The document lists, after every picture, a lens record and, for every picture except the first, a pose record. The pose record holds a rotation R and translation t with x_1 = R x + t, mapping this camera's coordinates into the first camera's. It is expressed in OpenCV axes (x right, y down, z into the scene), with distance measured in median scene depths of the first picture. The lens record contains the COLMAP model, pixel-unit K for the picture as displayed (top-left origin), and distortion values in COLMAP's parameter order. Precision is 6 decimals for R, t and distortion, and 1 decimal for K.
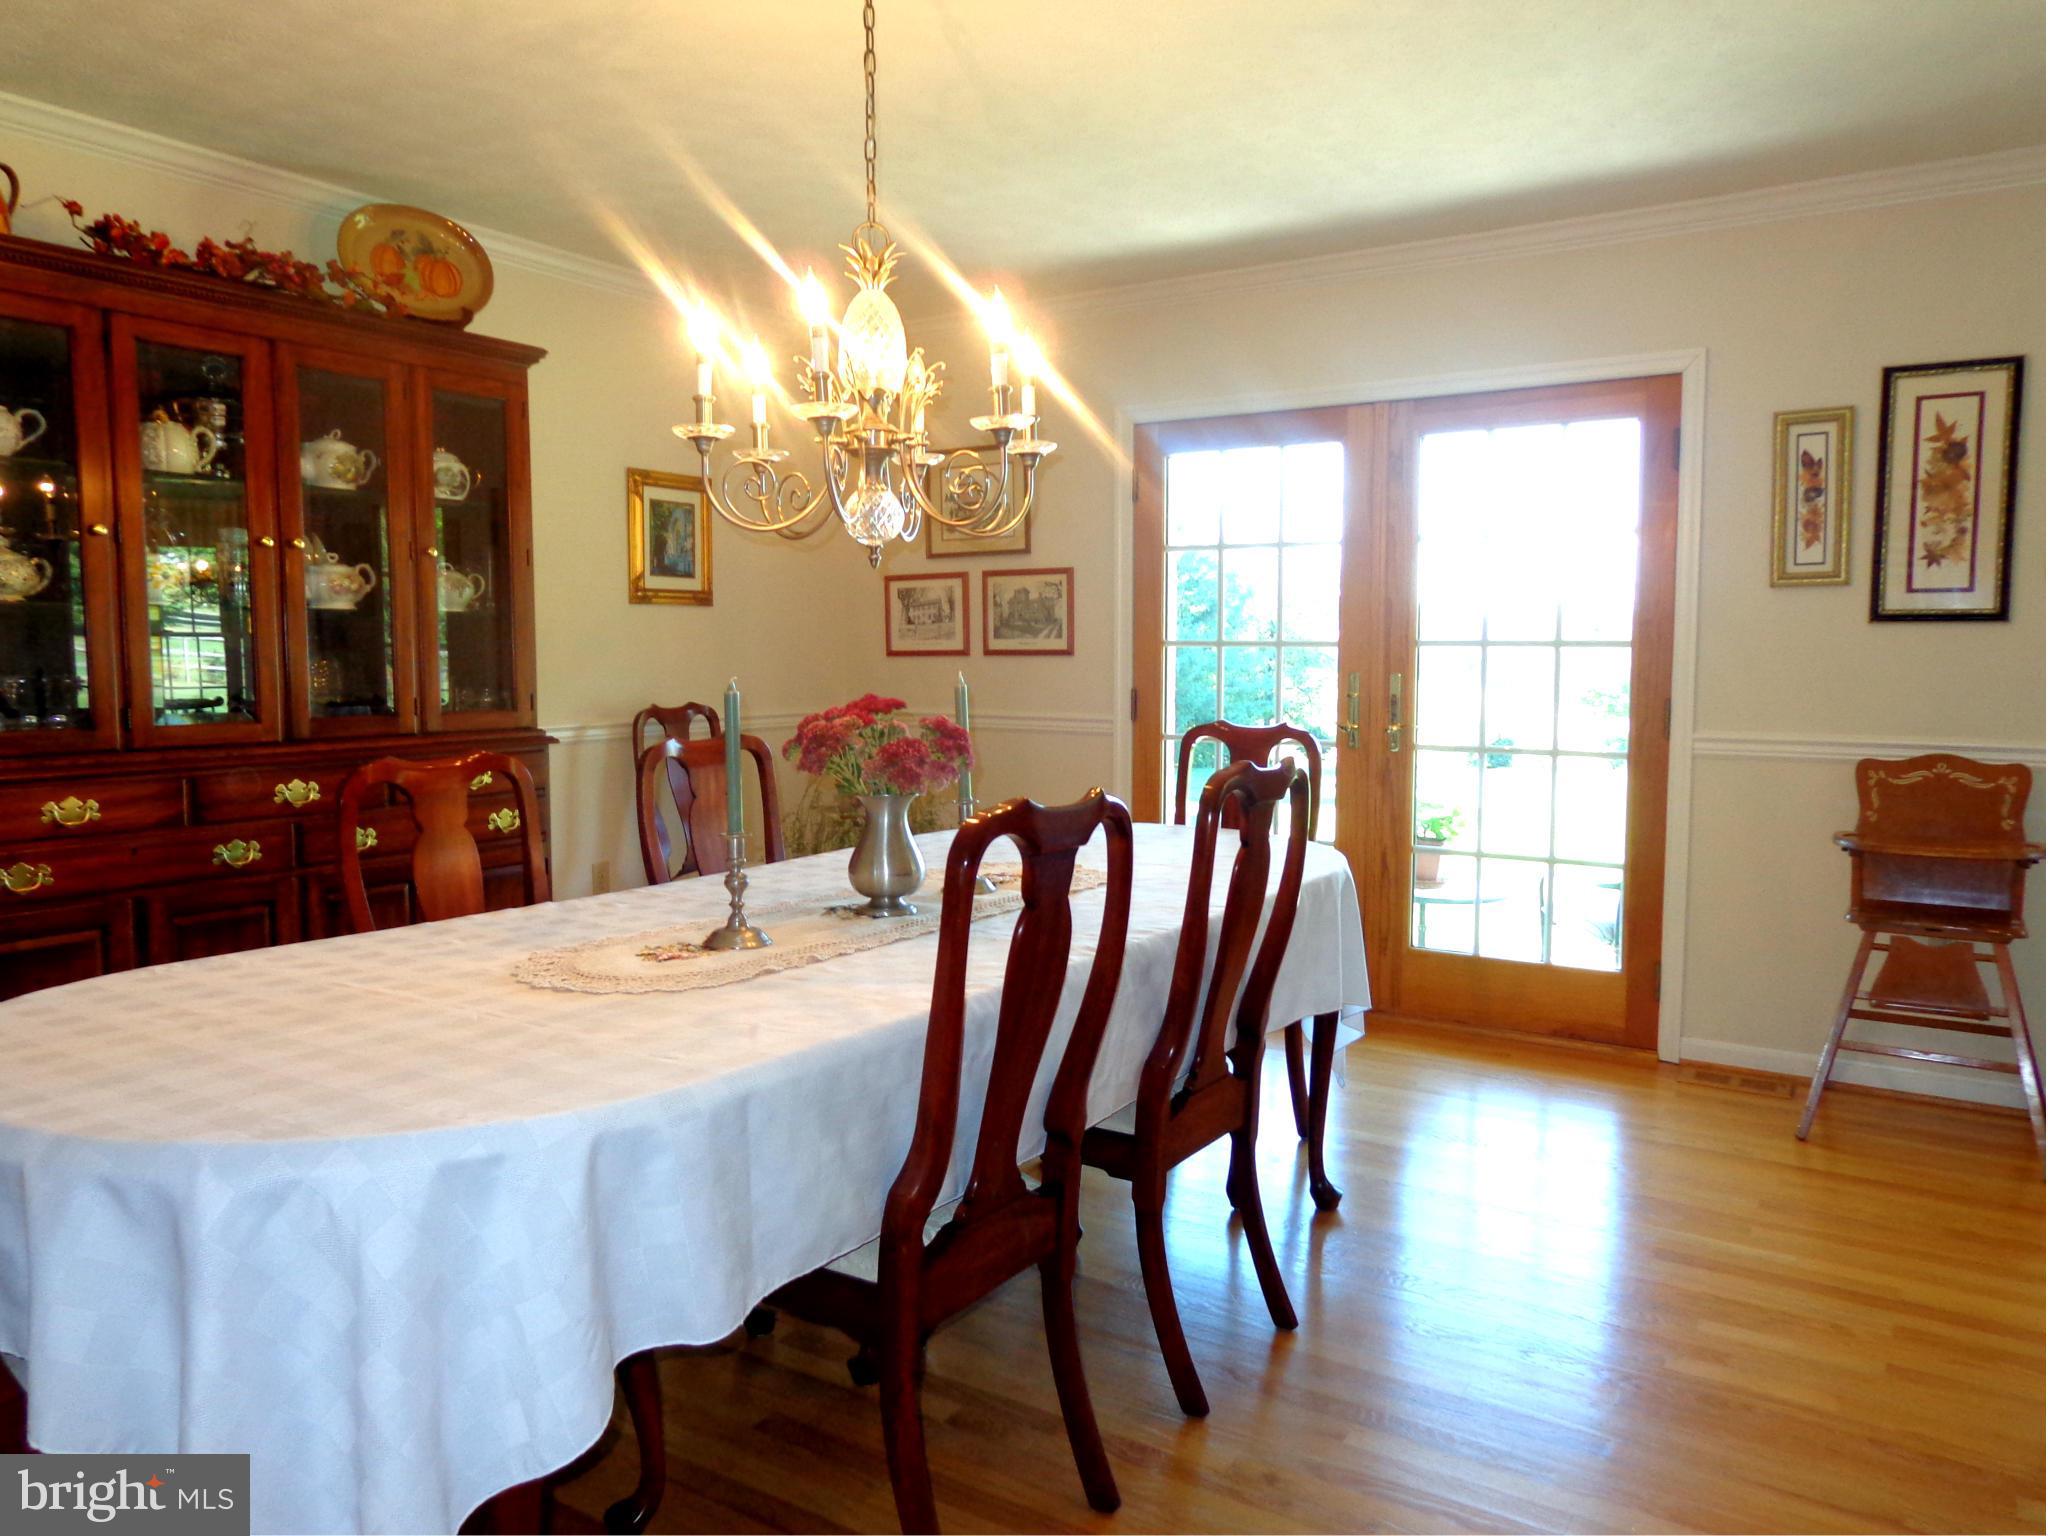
lens RADIAL K [[1428.5, 0, 1014.8], [0, 1428.5, 759.4], [0, 0, 1]] dist [-0.010372, -0.006139]
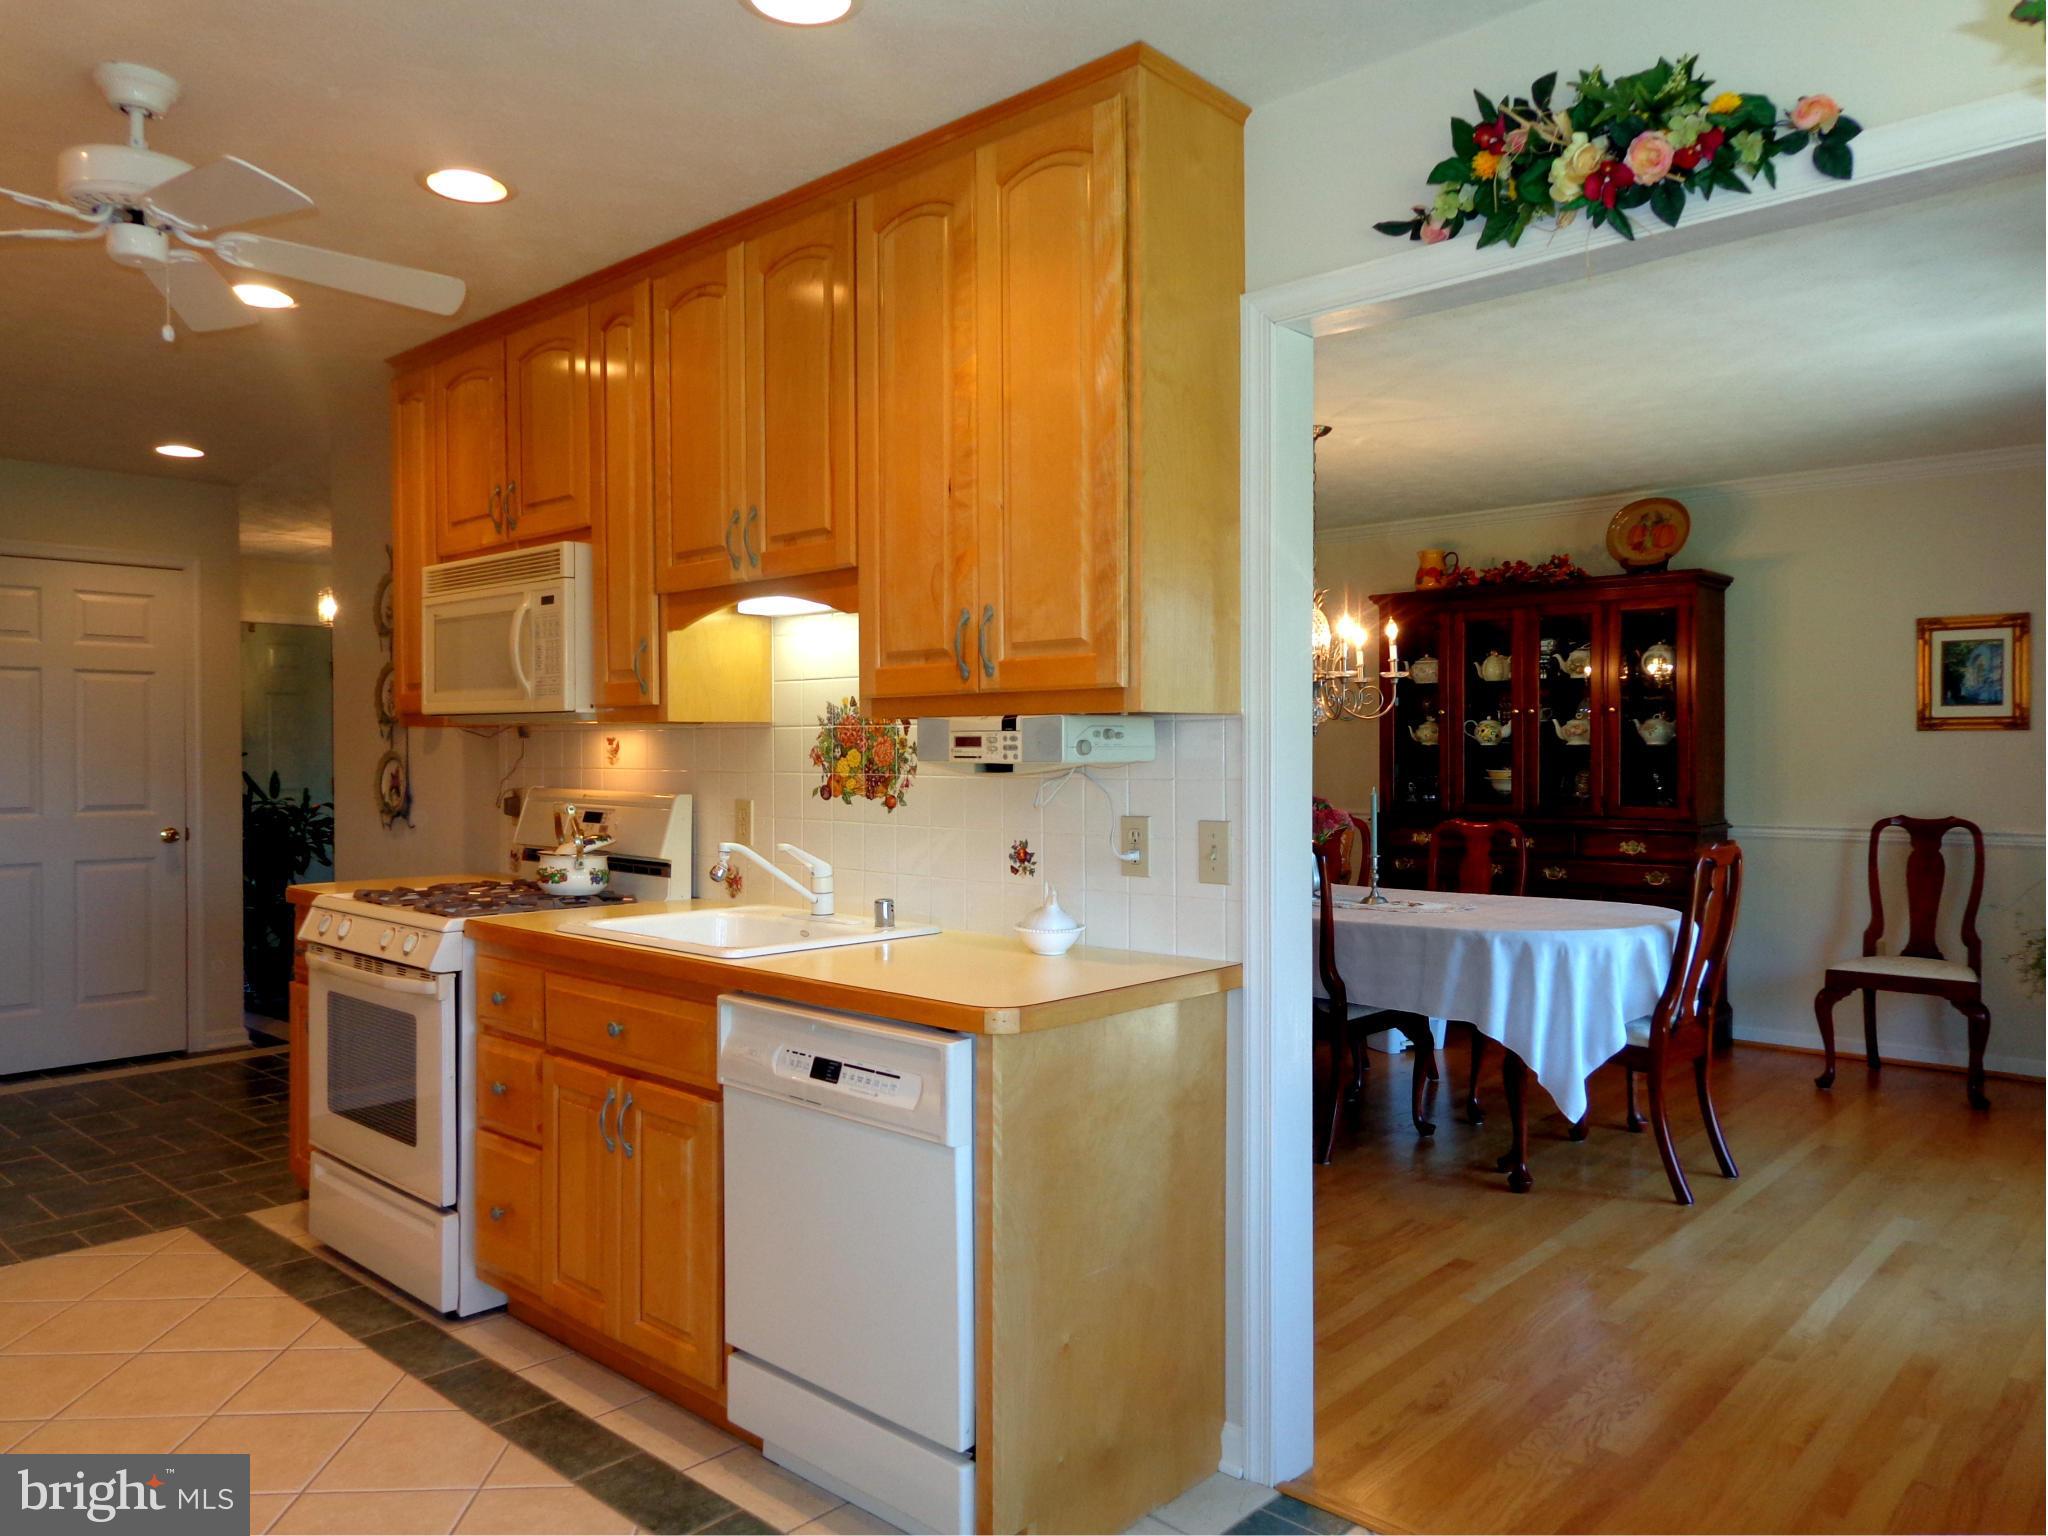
lens RADIAL K [[1428.5, 0, 1019.3], [0, 1428.5, 760.3], [0, 0, 1]] dist [-0.010372, -0.006139]
pose [[-0.170249, 0.011853, -0.985330, 1.064104], [-0.070395, 0.997227, 0.024159, -0.061165], [0.982883, 0.073476, -0.168943, 0.471077]]
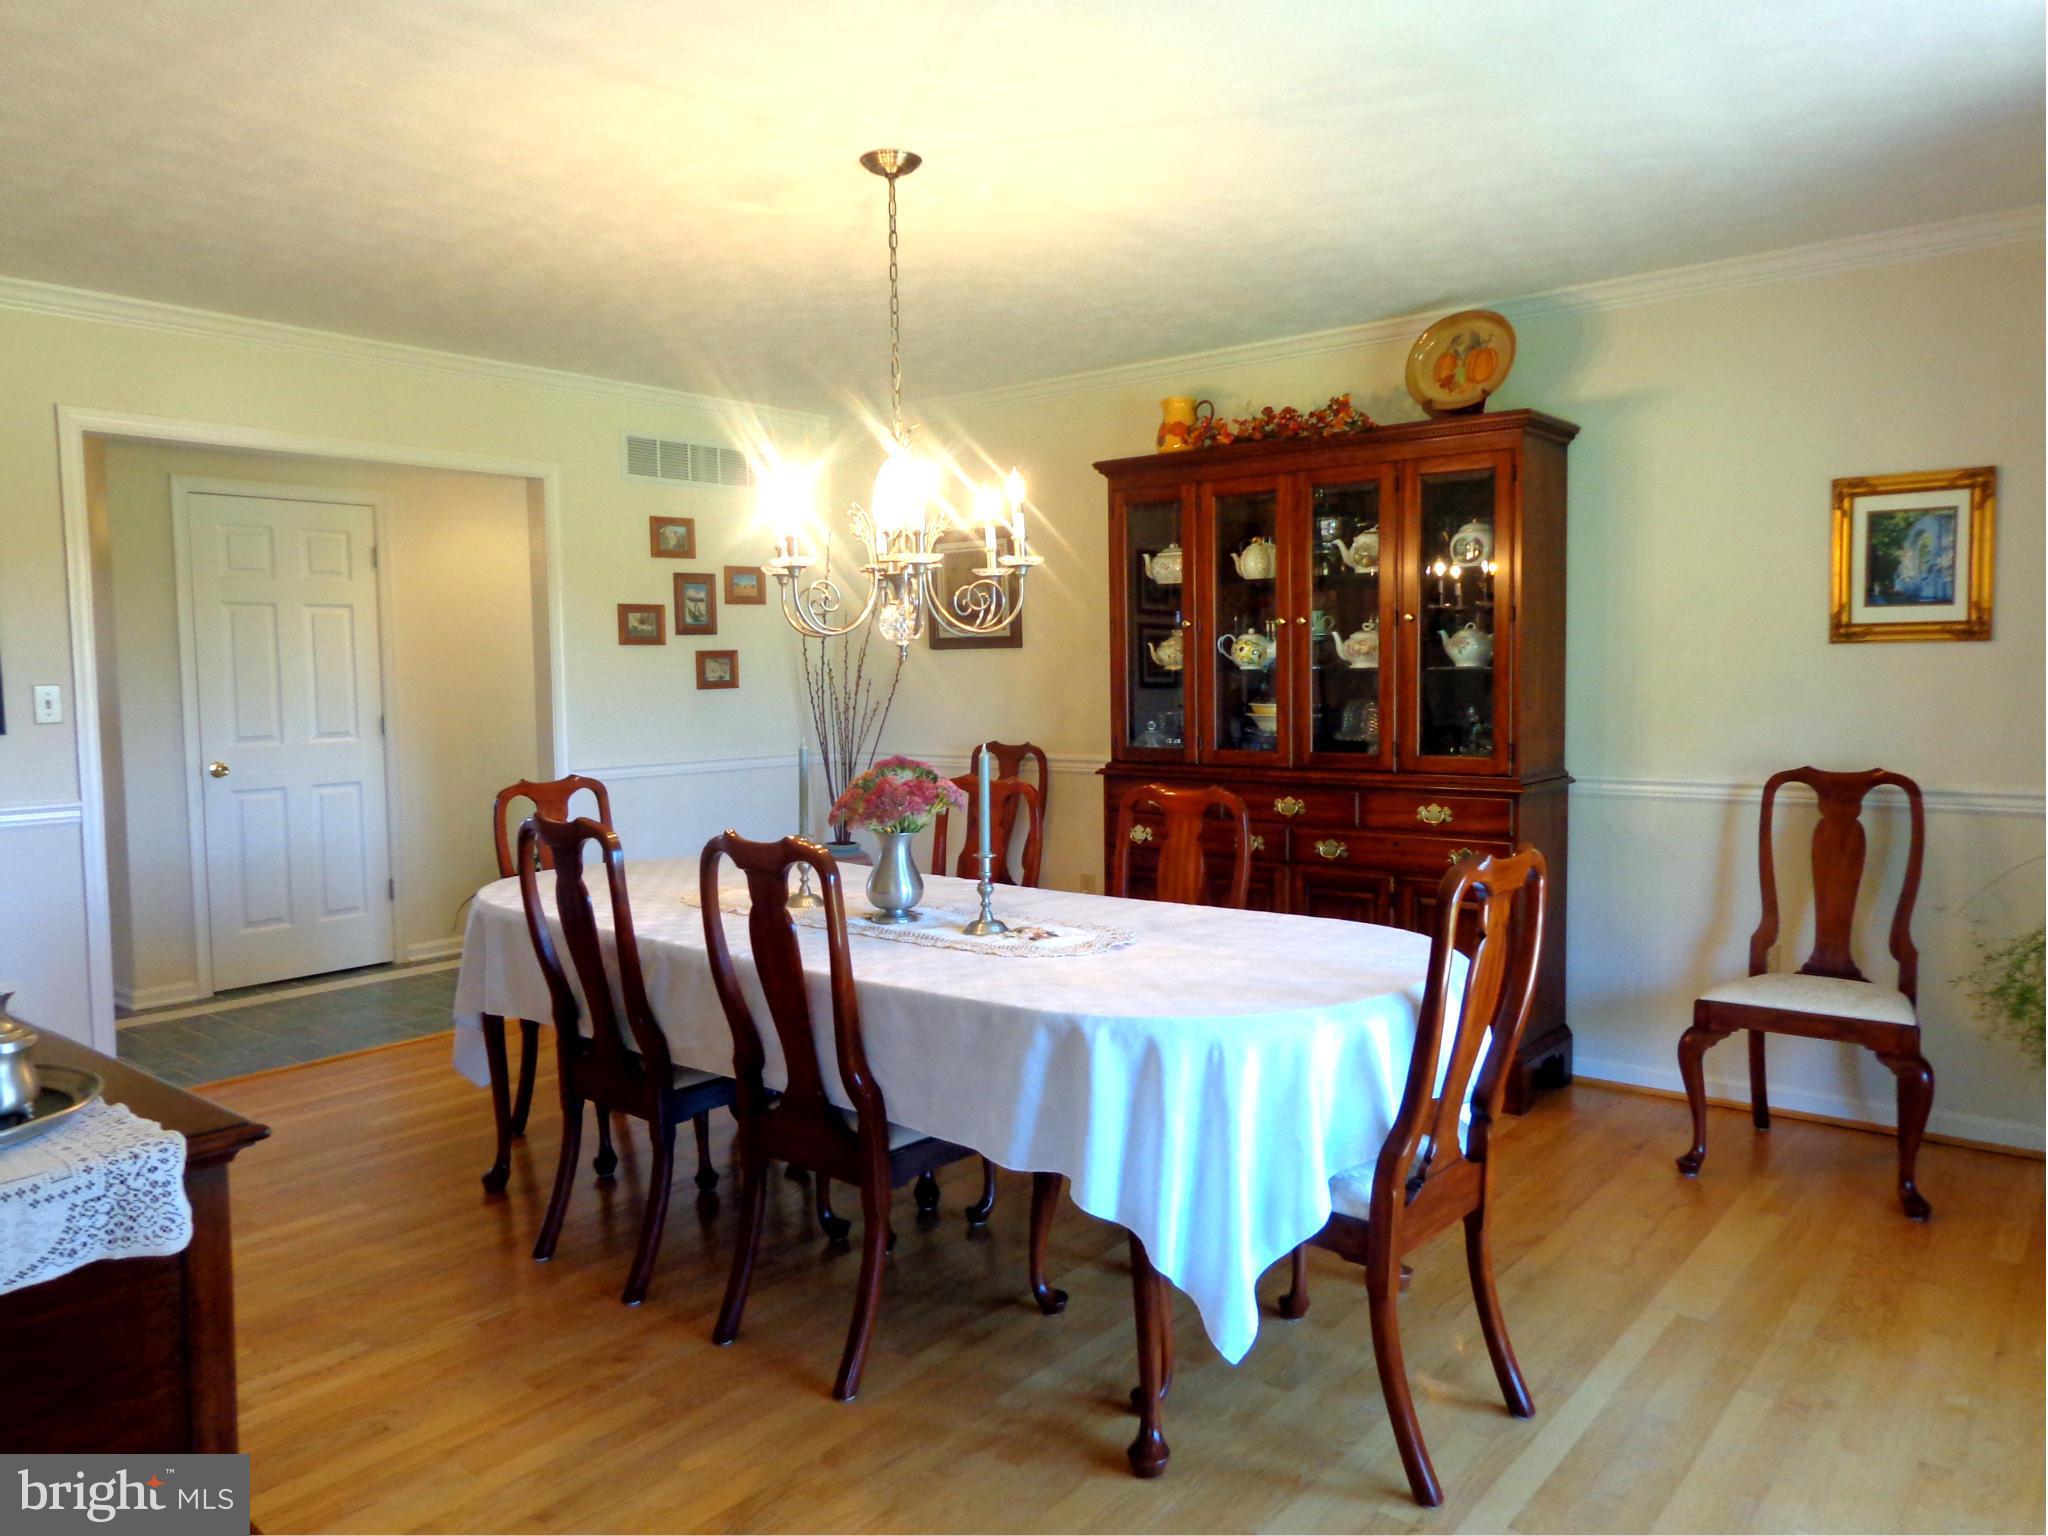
lens RADIAL K [[1428.5, 0, 1023.7], [0, 1428.5, 765.1], [0, 0, 1]] dist [-0.010372, -0.006139]
pose [[-0.107393, 0.071438, -0.991647, 0.621594], [-0.060127, 0.995123, 0.078200, -0.076658], [0.992397, 0.068022, -0.102574, 0.638147]]
